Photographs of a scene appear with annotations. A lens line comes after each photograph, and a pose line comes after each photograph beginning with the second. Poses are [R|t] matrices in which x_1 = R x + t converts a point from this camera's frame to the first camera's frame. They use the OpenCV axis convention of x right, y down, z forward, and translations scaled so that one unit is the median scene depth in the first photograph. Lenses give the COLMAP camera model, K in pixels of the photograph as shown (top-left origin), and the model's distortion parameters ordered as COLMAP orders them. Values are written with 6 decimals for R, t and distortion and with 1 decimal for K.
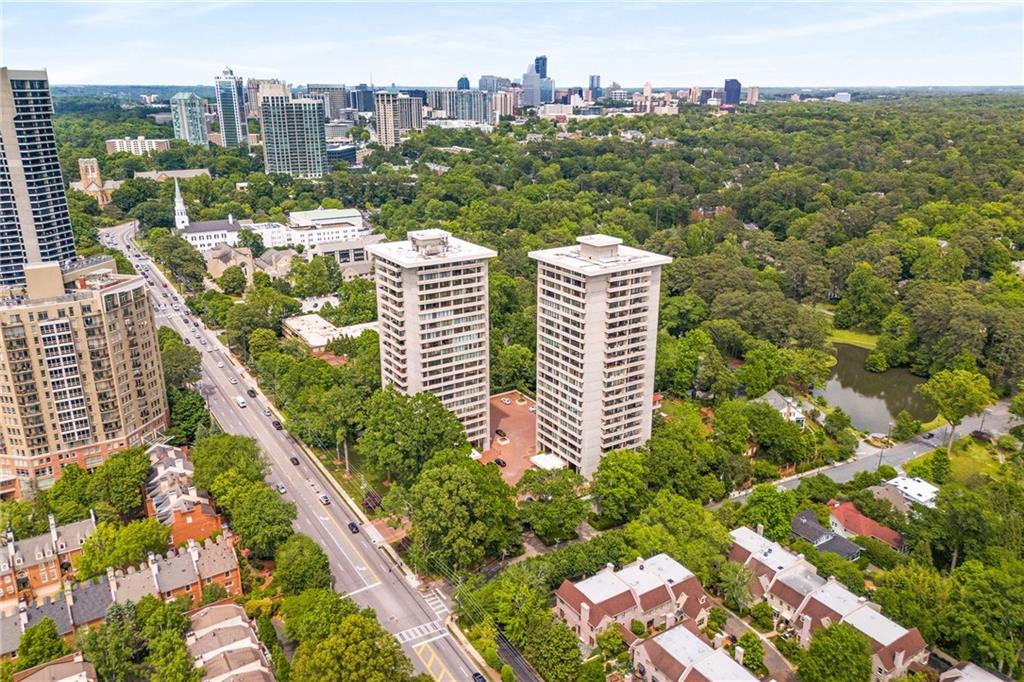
lens RADIAL K [[735.9, 0, 512.0], [0, 735.9, 341.0], [0, 0, 1]] dist [0.020121, -0.002839]
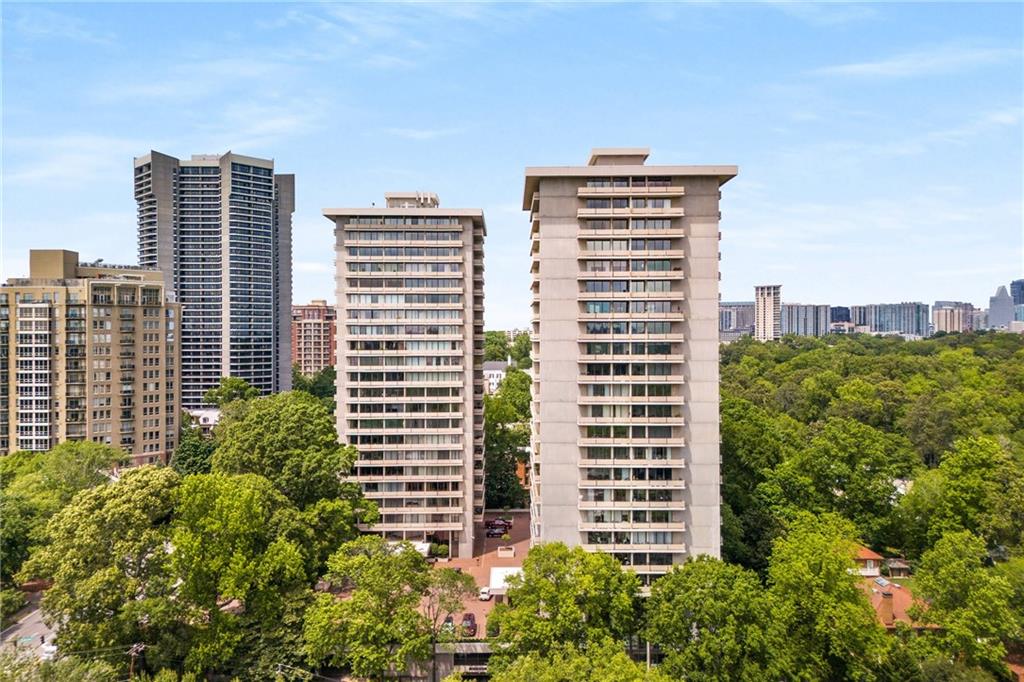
lens RADIAL K [[735.9, 0, 512.0], [0, 735.9, 341.0], [0, 0, 1]] dist [0.020121, -0.002839]
pose [[0.837589, -0.006687, -0.546260, 0.331626], [-0.164943, 0.950164, -0.264541, 0.144969], [0.520806, 0.311678, 0.794744, 0.548466]]
